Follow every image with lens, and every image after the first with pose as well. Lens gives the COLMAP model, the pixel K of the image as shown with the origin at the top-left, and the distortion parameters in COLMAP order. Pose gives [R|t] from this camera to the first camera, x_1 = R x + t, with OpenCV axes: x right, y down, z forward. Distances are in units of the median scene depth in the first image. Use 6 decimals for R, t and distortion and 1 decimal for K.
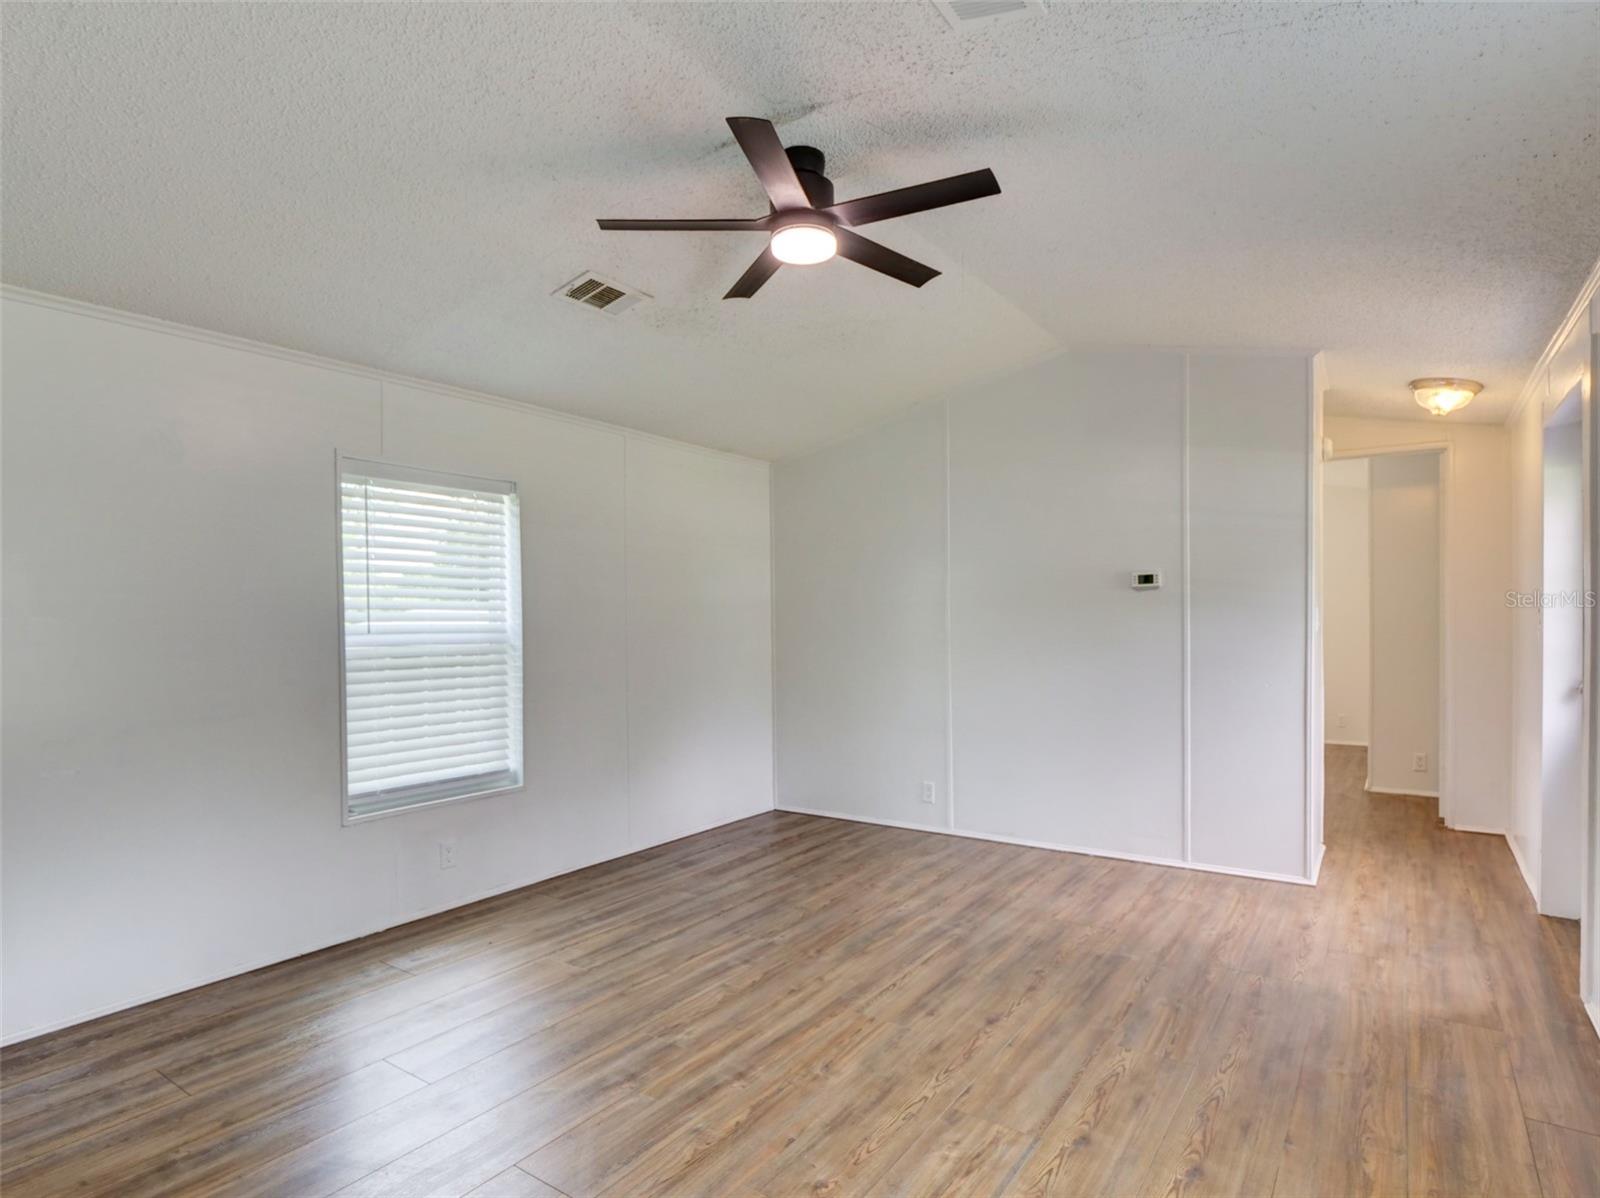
lens RADIAL K [[836.2, 0, 848.6], [0, 836.2, 637.0], [0, 0, 1]] dist [-0.008661, -0.000550]
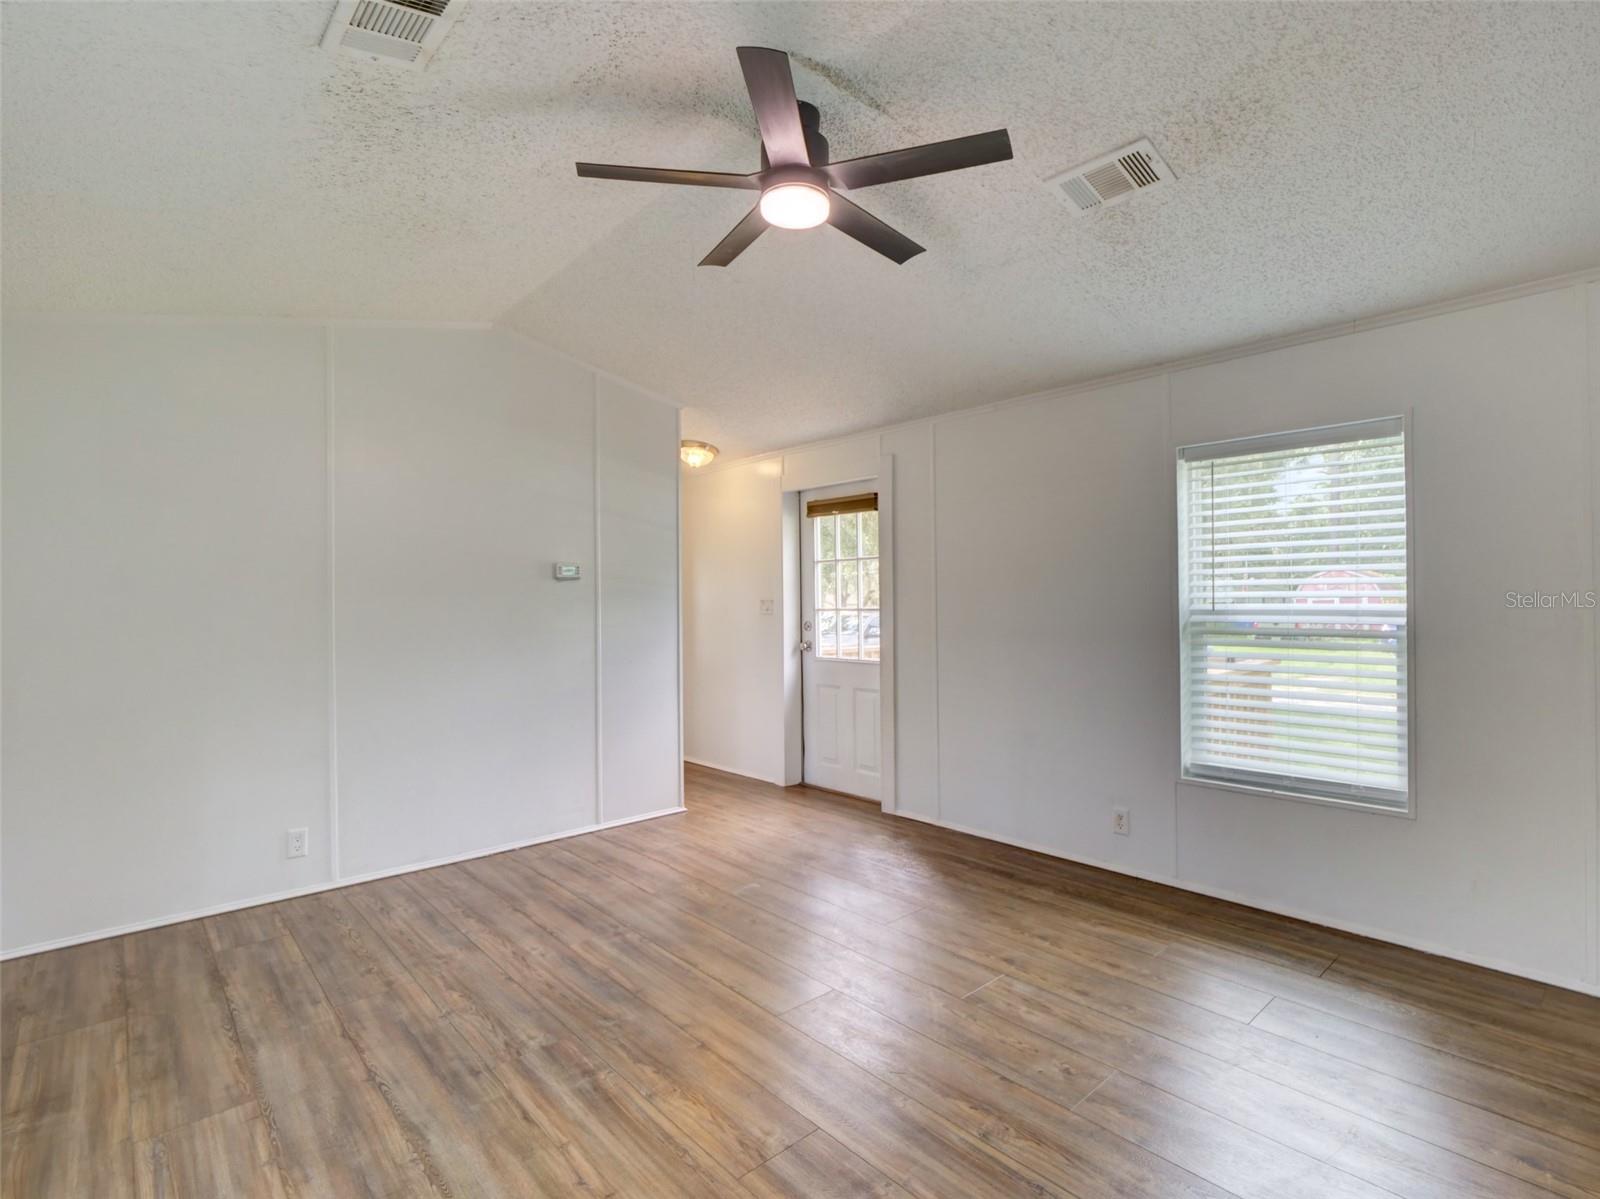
lens RADIAL K [[779.1, 0, 801.3], [0, 779.1, 601.0], [0, 0, 1]] dist [-0.012651, -0.000215]
pose [[0.264408, 0.007991, 0.964378, -0.612389], [0.025560, 0.999556, -0.015290, -0.006619], [-0.964072, 0.028692, 0.264087, 0.529450]]
